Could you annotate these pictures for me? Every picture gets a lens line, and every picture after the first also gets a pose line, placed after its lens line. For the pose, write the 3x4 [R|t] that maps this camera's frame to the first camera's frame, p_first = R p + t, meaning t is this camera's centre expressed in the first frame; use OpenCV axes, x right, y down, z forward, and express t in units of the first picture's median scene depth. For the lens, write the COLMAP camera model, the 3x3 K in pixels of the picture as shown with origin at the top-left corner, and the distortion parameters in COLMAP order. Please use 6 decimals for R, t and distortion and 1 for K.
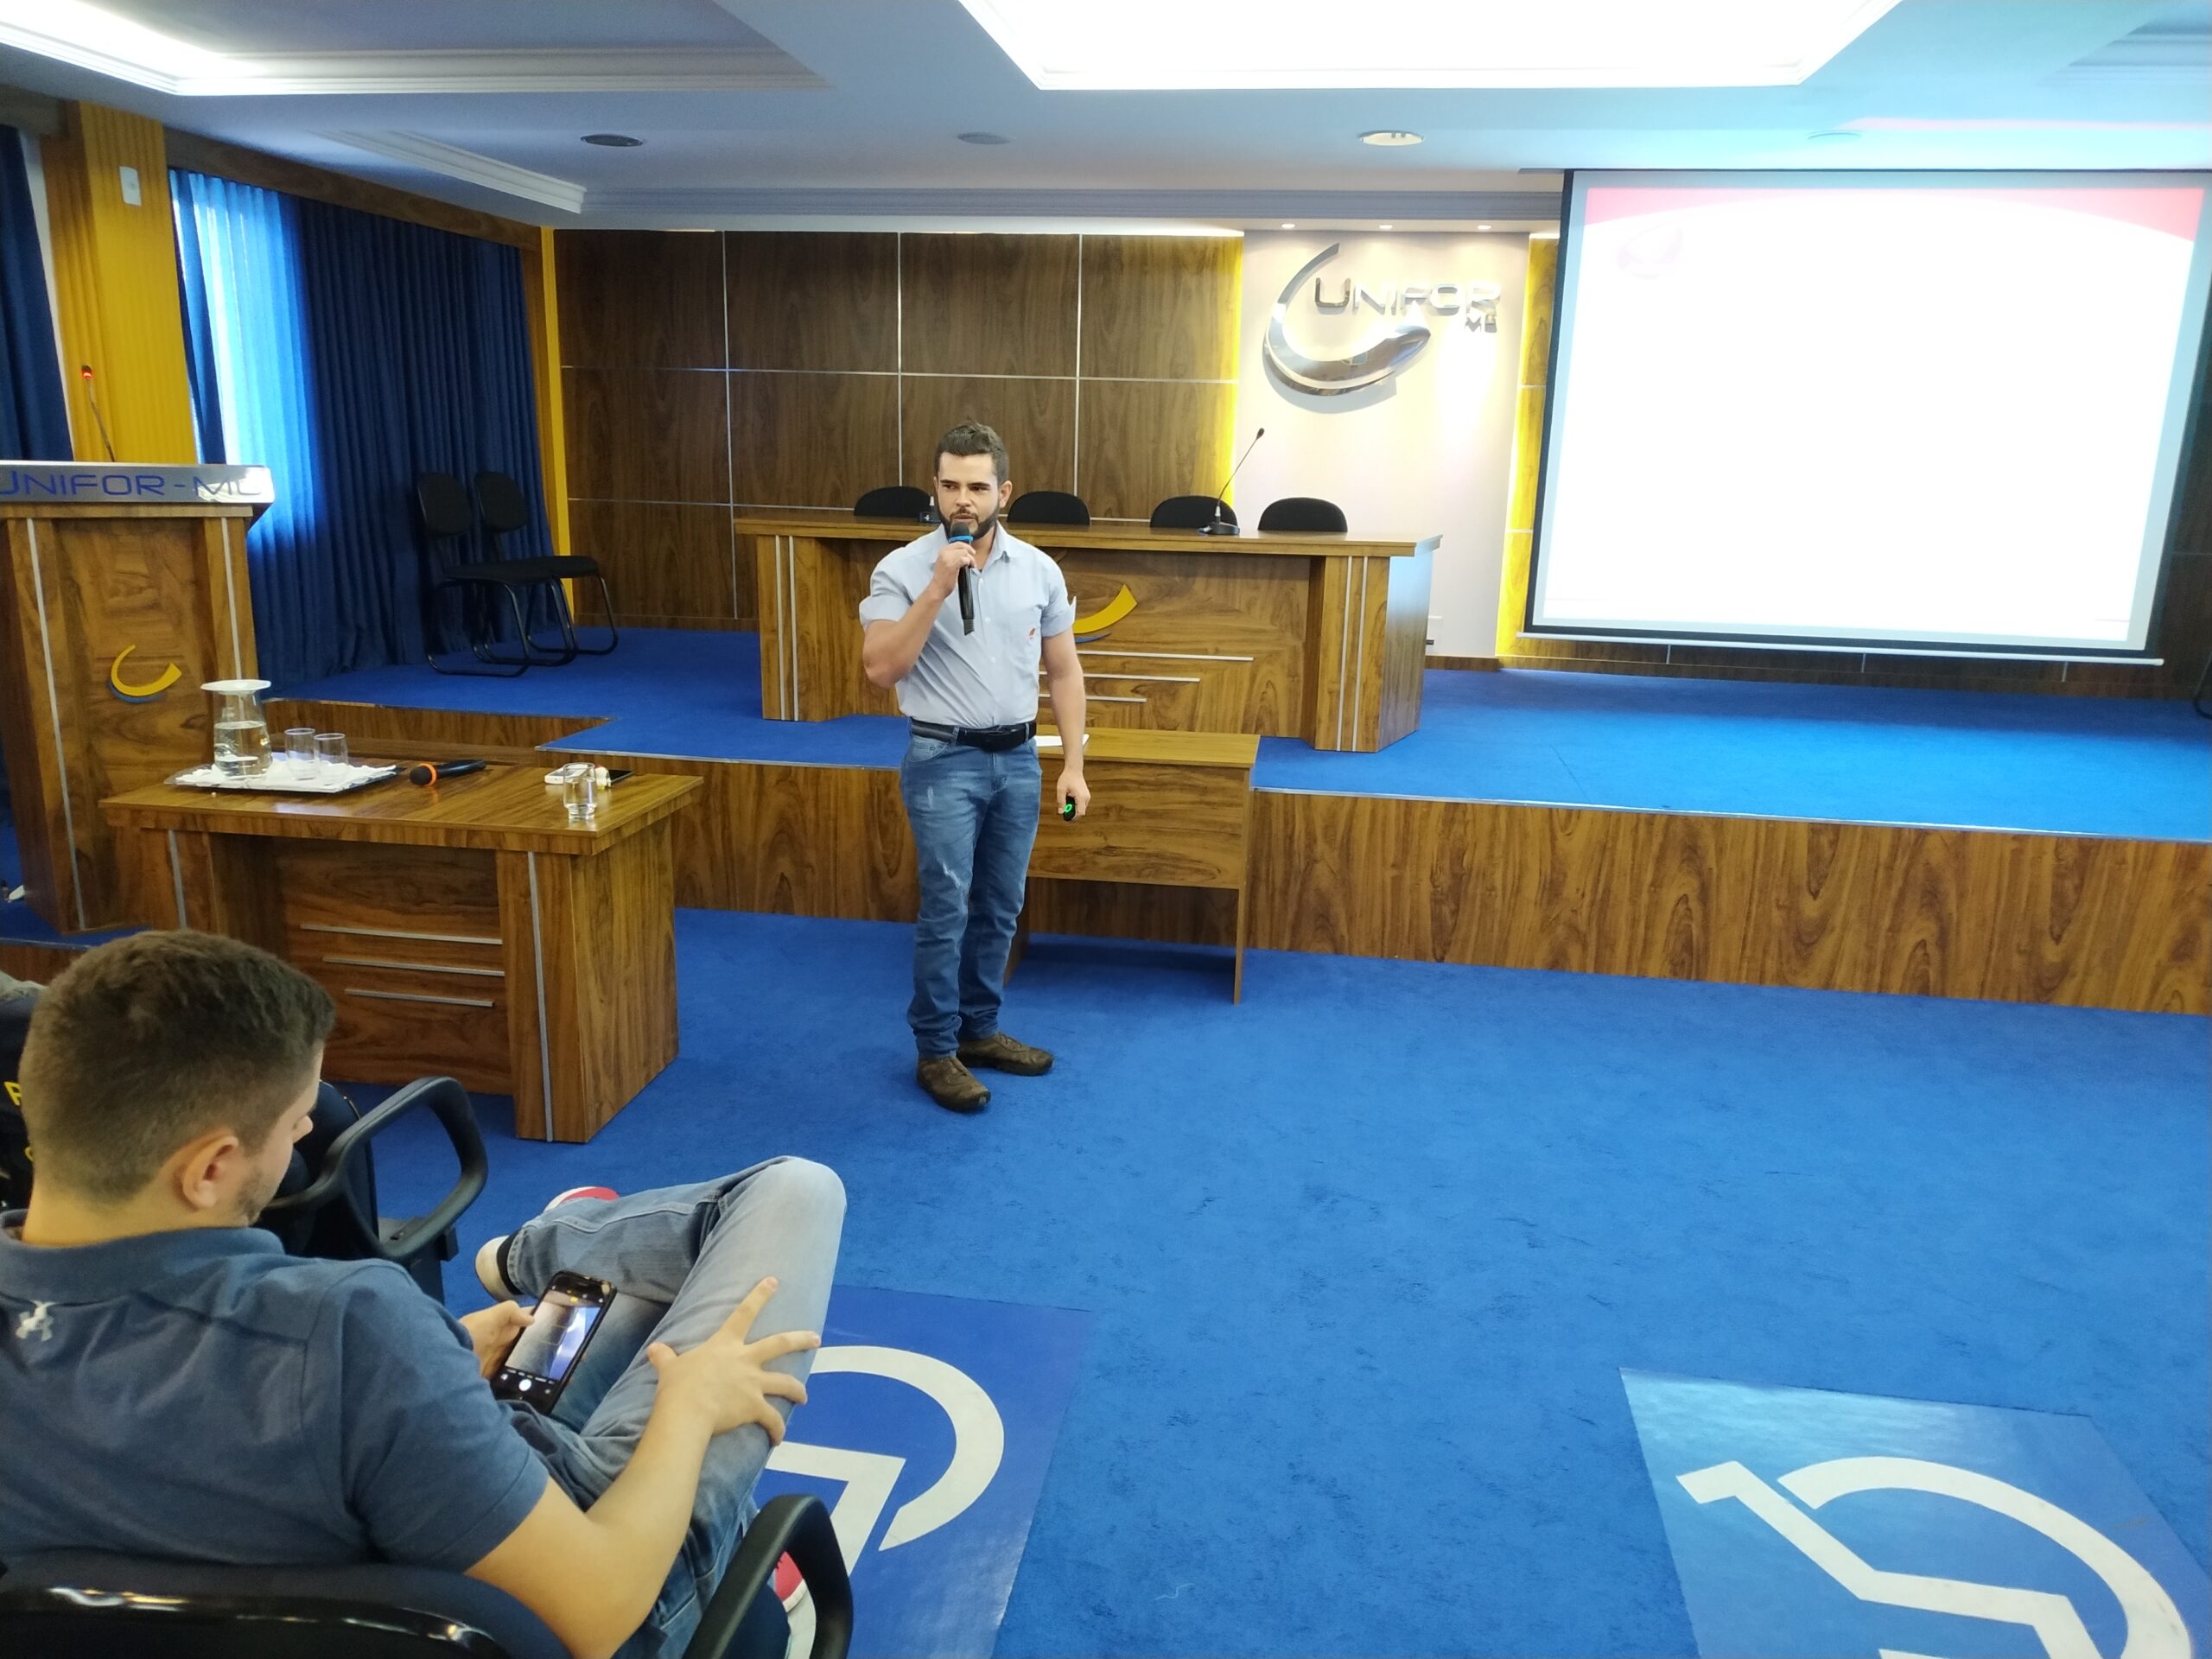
lens RADIAL K [[1561.8, 0, 1106.0], [0, 1561.8, 829.5], [0, 0, 1]] dist [0.006870, -0.030198]
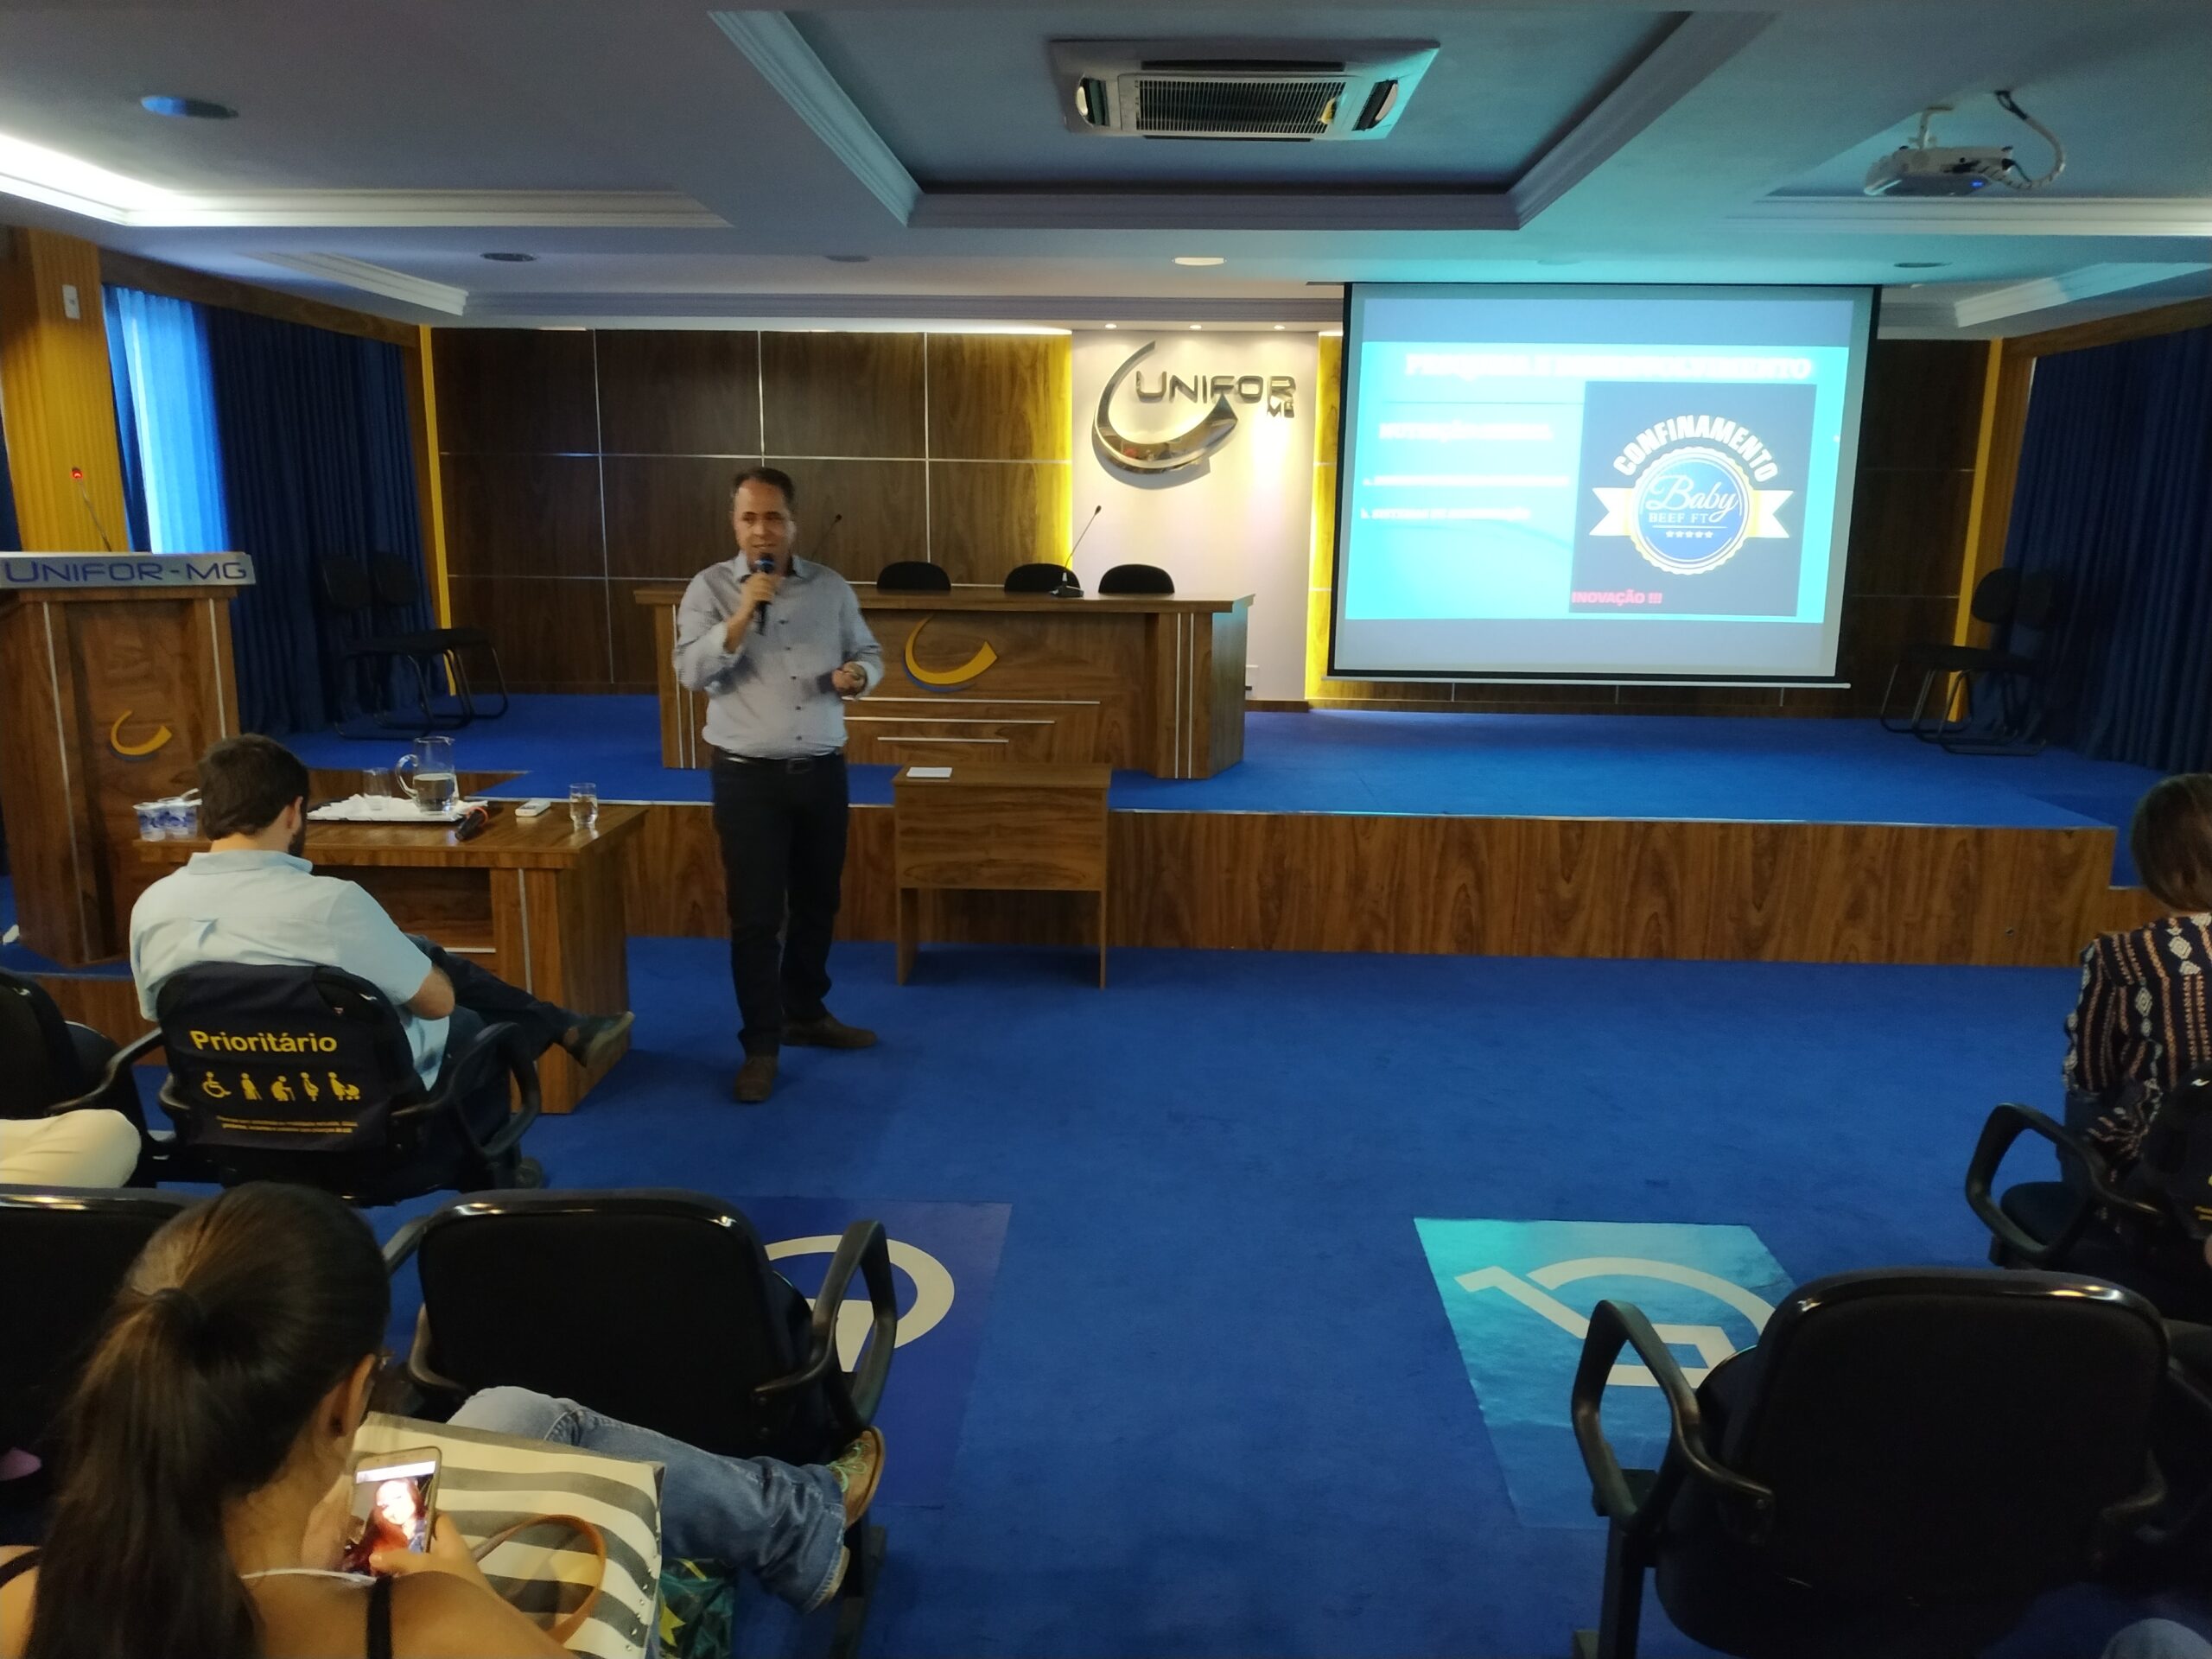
lens RADIAL K [[1561.8, 0, 1106.0], [0, 1561.8, 829.5], [0, 0, 1]] dist [0.006870, -0.030198]
pose [[0.993428, -0.035909, 0.108677, -0.034641], [0.040249, 0.998467, -0.038009, 0.033294], [-0.107145, 0.042133, 0.993350, -0.169158]]
